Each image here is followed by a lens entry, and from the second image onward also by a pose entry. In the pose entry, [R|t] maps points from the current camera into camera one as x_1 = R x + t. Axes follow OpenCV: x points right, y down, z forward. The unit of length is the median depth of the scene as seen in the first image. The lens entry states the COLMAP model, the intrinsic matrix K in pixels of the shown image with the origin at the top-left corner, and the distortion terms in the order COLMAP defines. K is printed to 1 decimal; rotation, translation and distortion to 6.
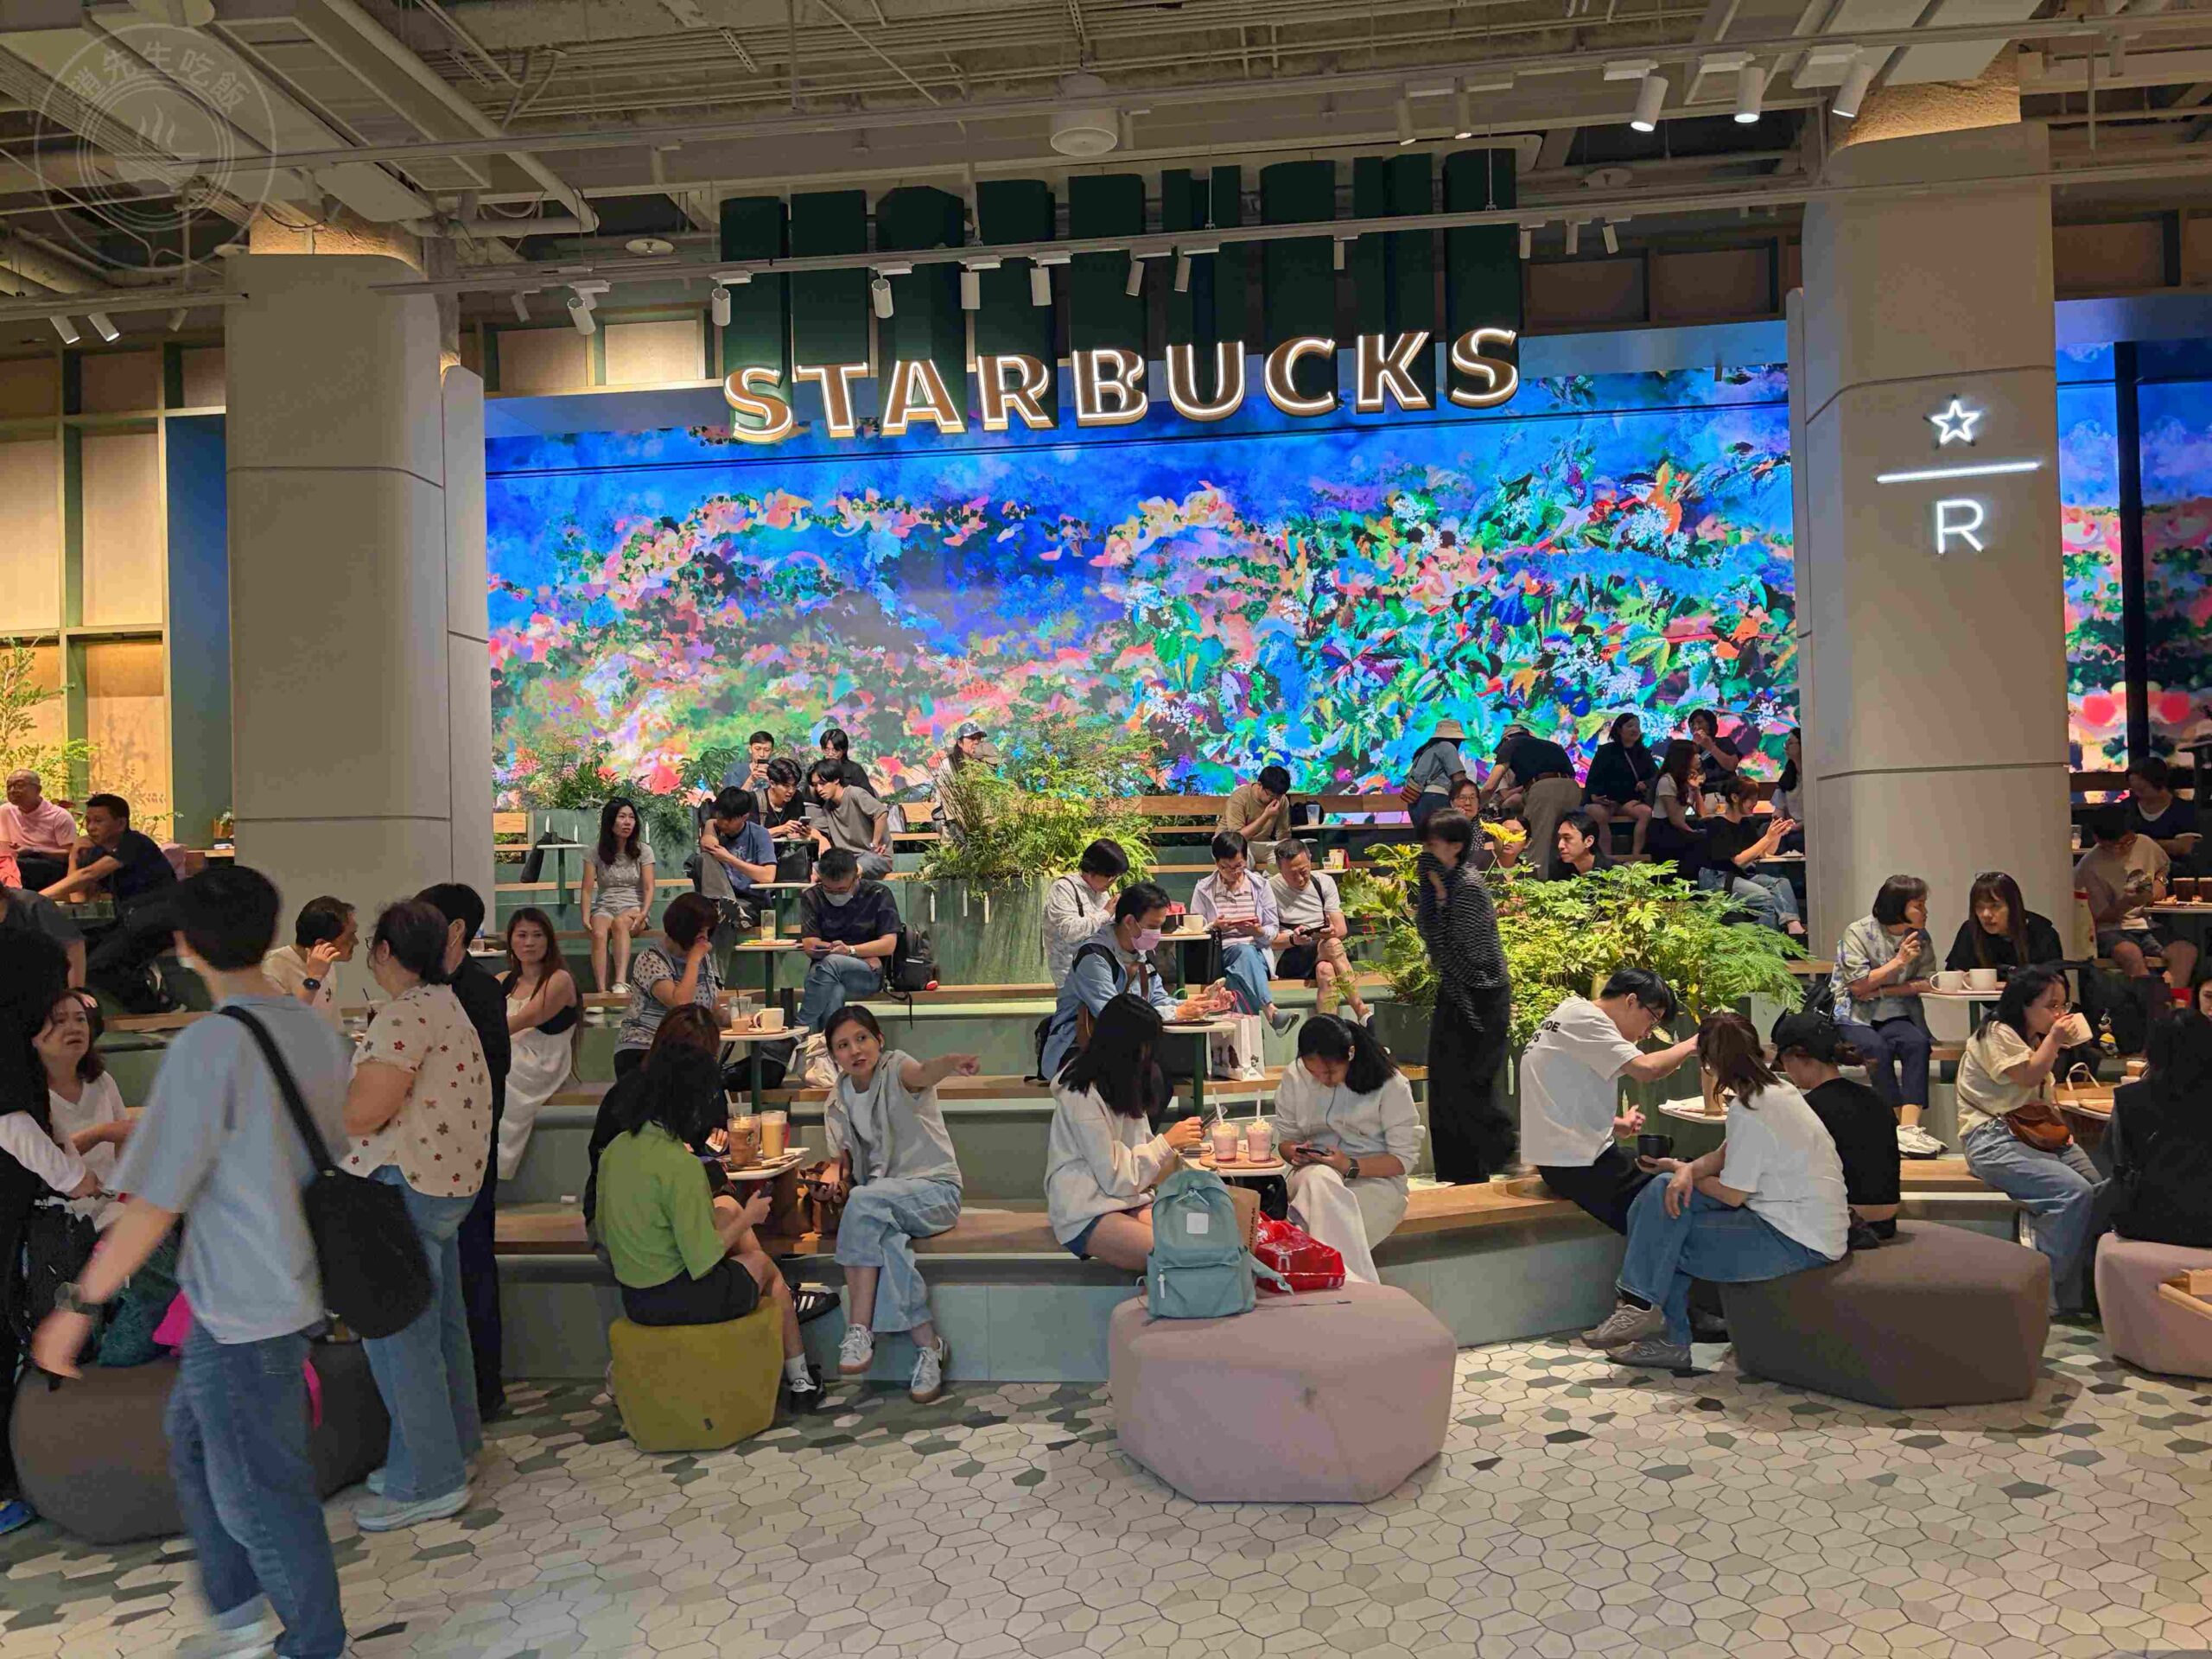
lens RADIAL K [[1688.3, 0, 1110.9], [0, 1688.3, 829.7], [0, 0, 1]] dist [0.050446, -0.044720]
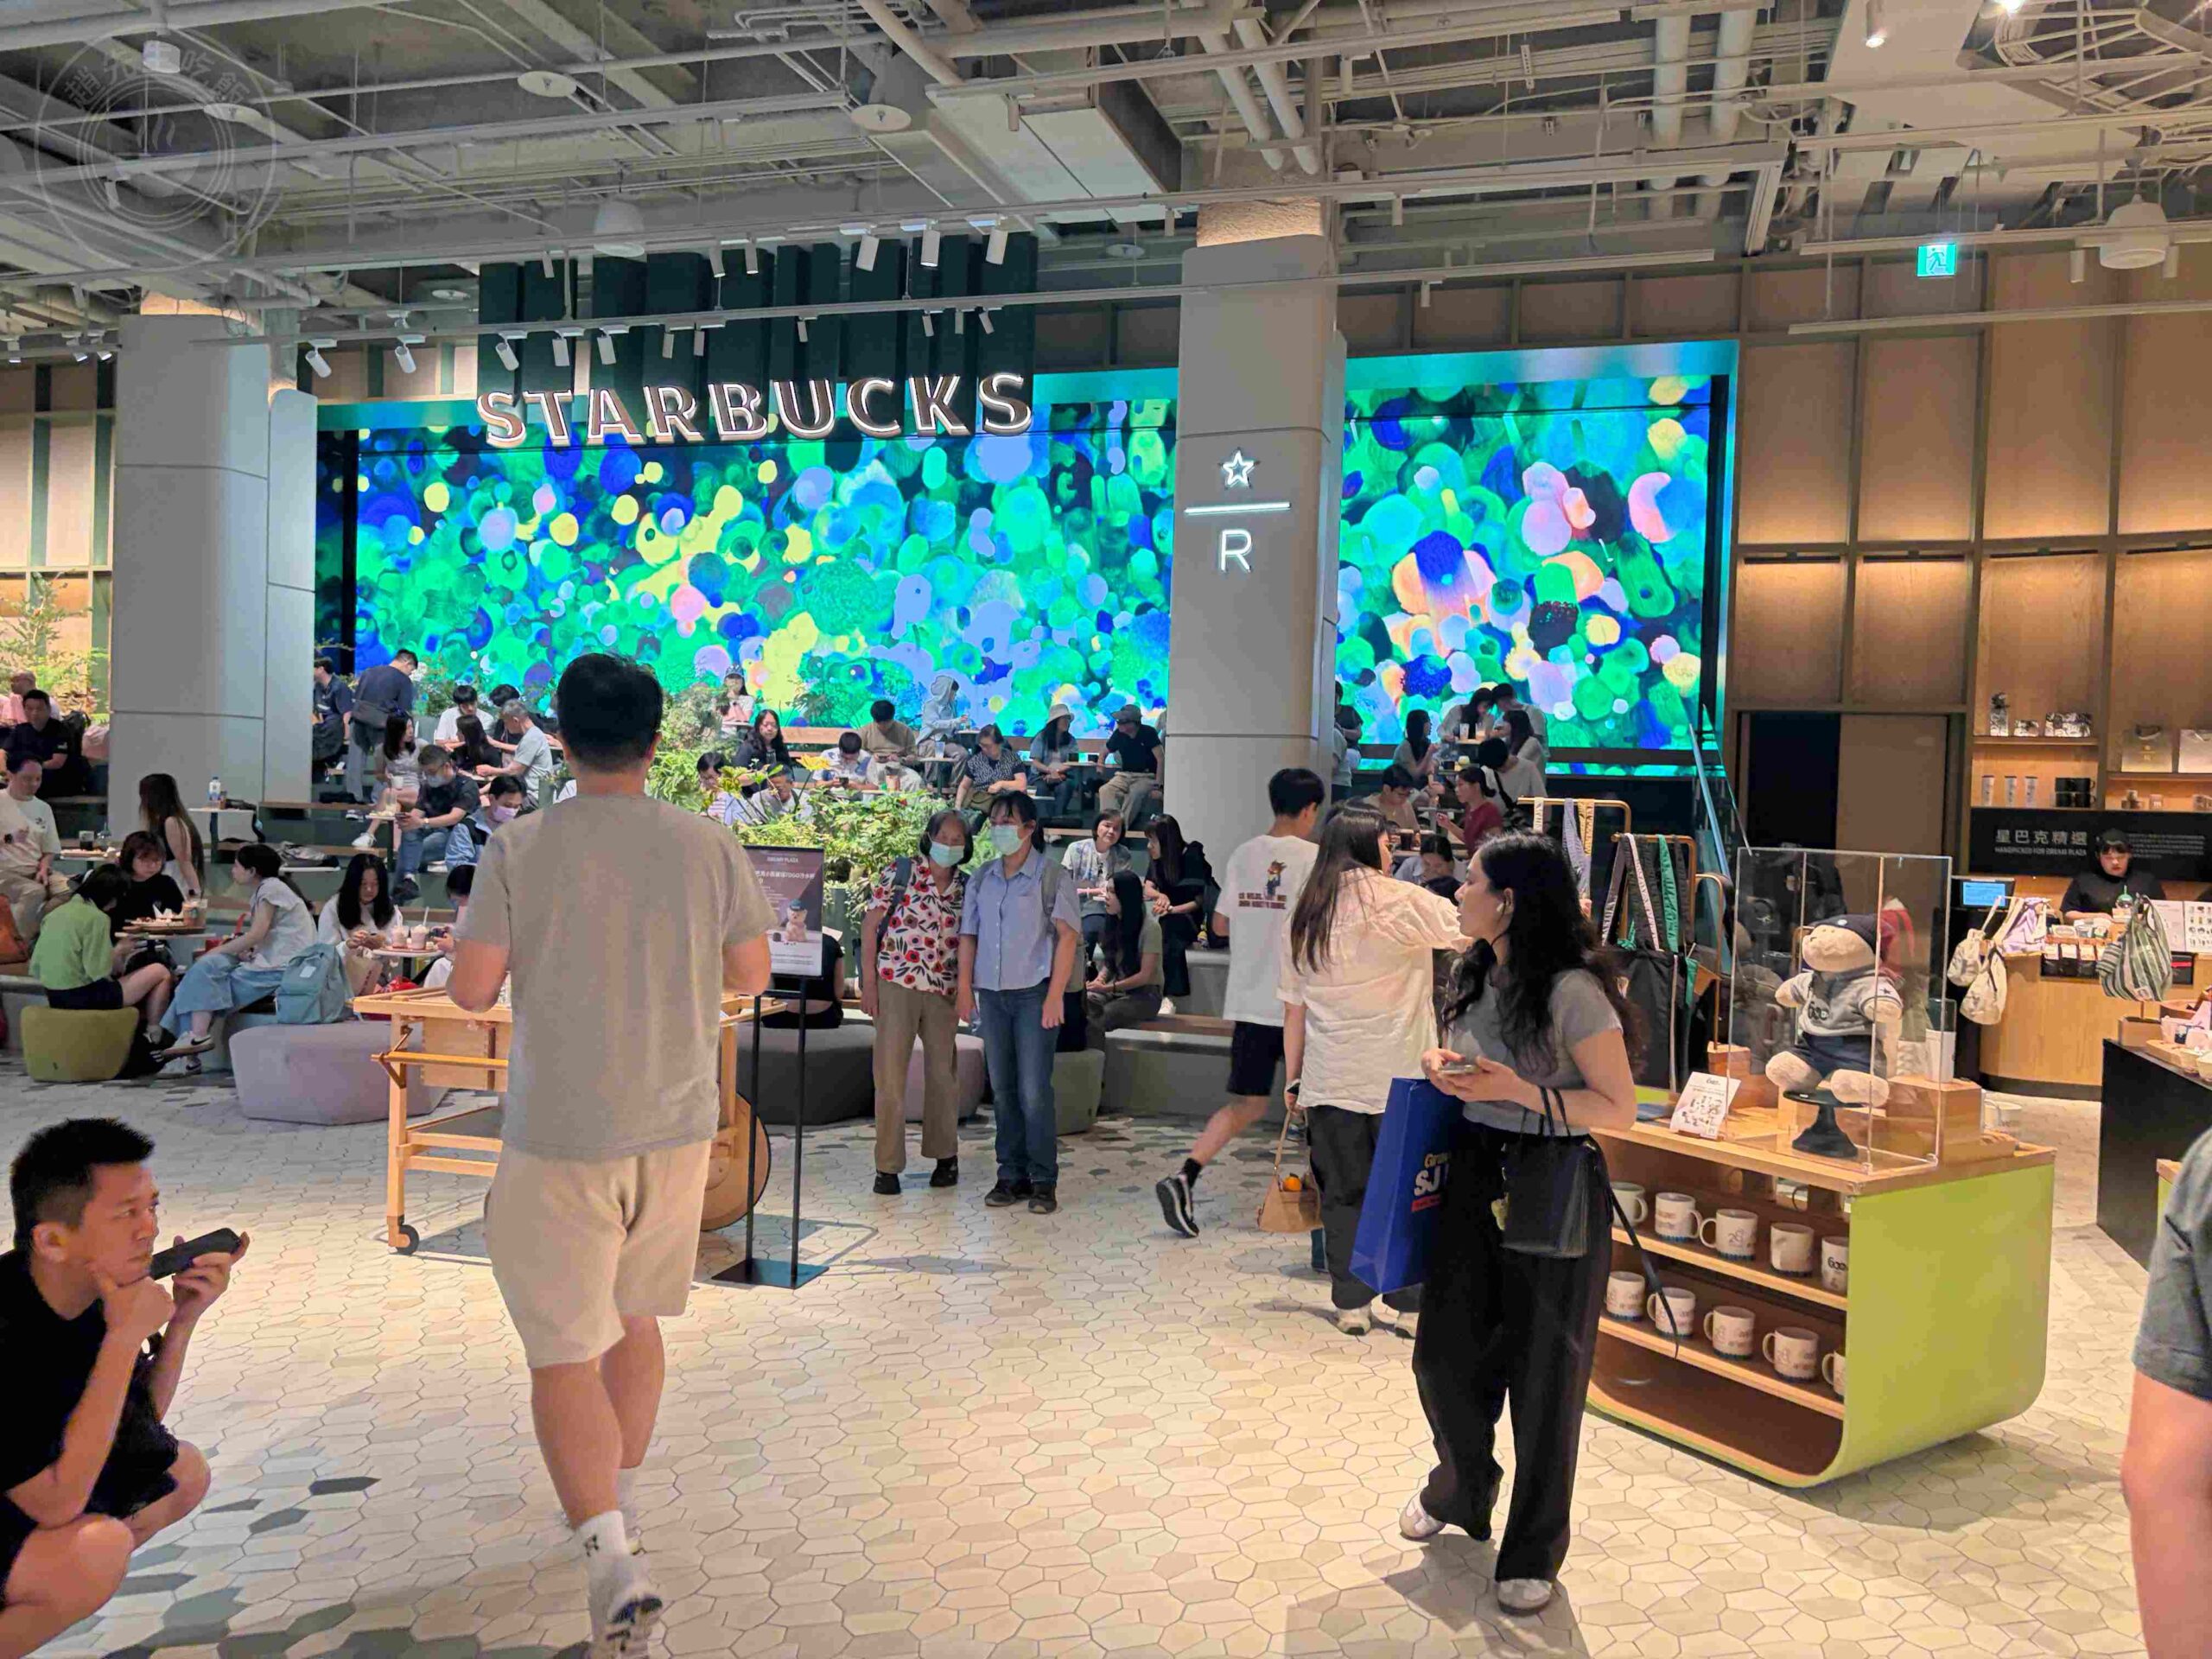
lens RADIAL K [[1688.3, 0, 1088.2], [0, 1688.3, 829.2], [0, 0, 1]] dist [0.050446, -0.044720]
pose [[0.979800, 0.061749, -0.190210, 0.539347], [-0.053502, 0.997404, 0.048197, -0.018360], [0.192692, -0.037047, 0.980560, -0.245933]]
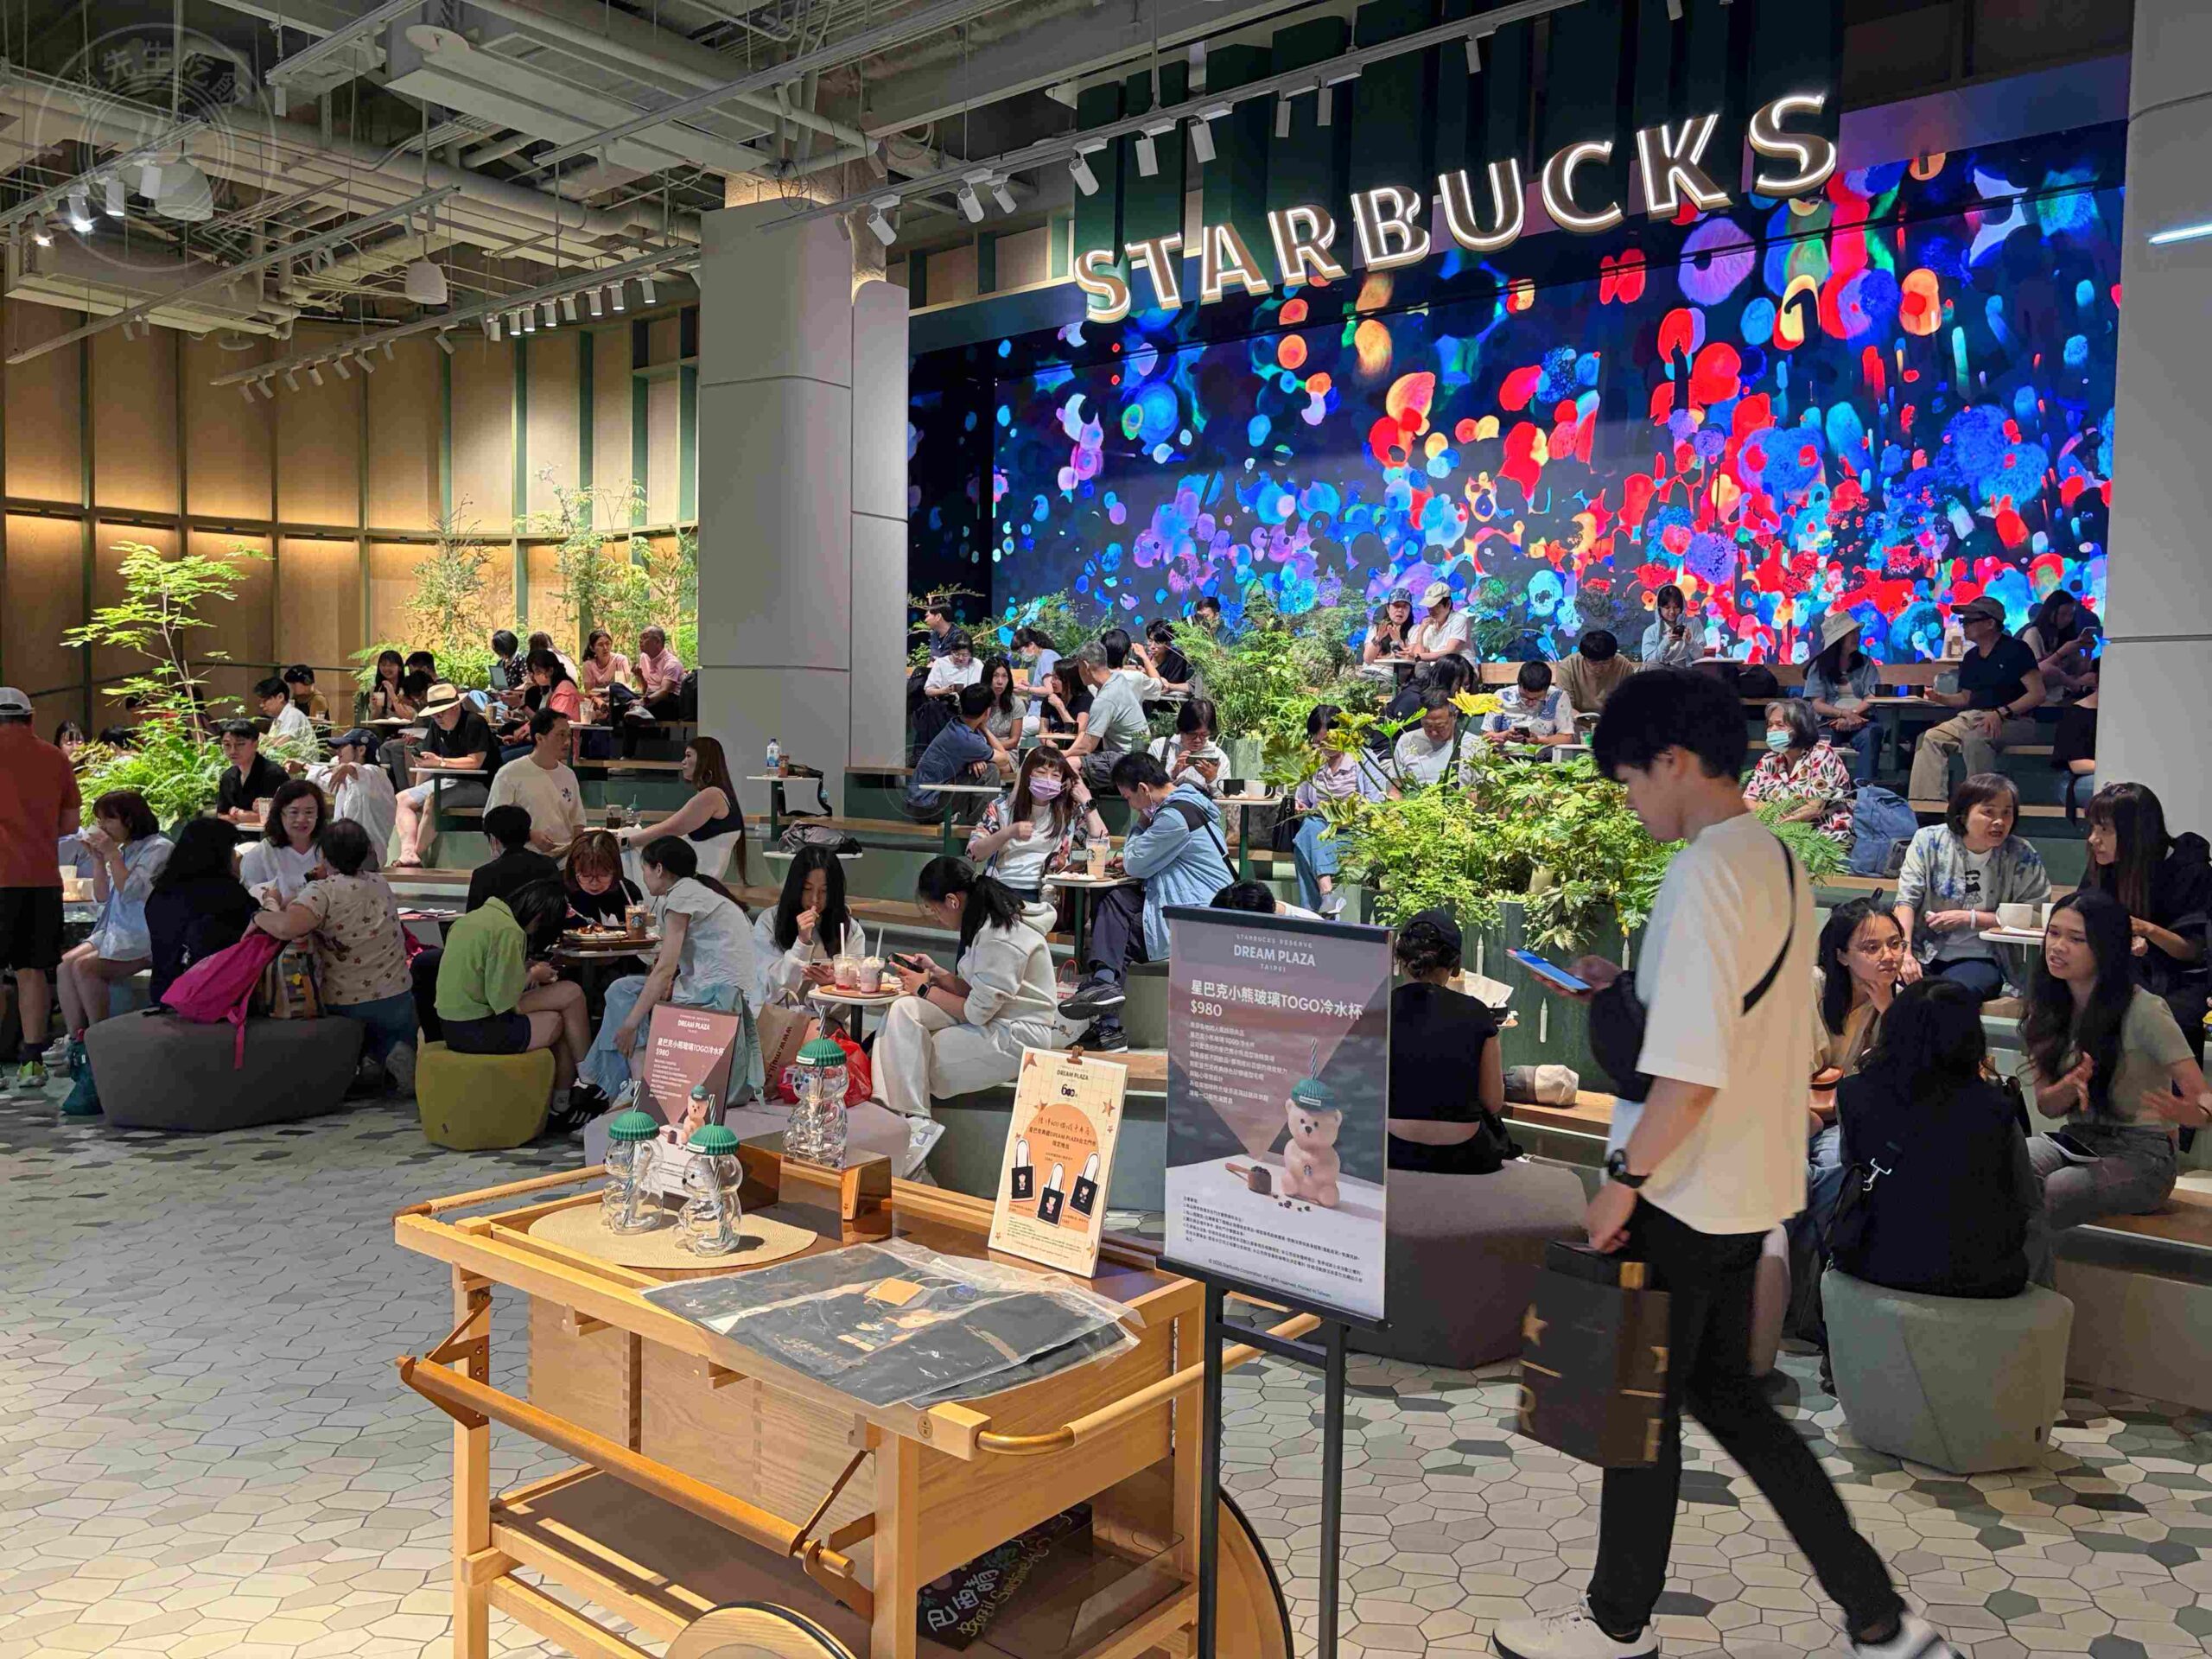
lens RADIAL K [[1688.3, 0, 1102.3], [0, 1688.3, 837.7], [0, 0, 1]] dist [0.050446, -0.044720]
pose [[0.826045, 0.076806, -0.558346, 0.430227], [-0.027592, 0.994994, 0.096049, -0.007544], [0.562928, -0.063935, 0.824029, 0.102161]]
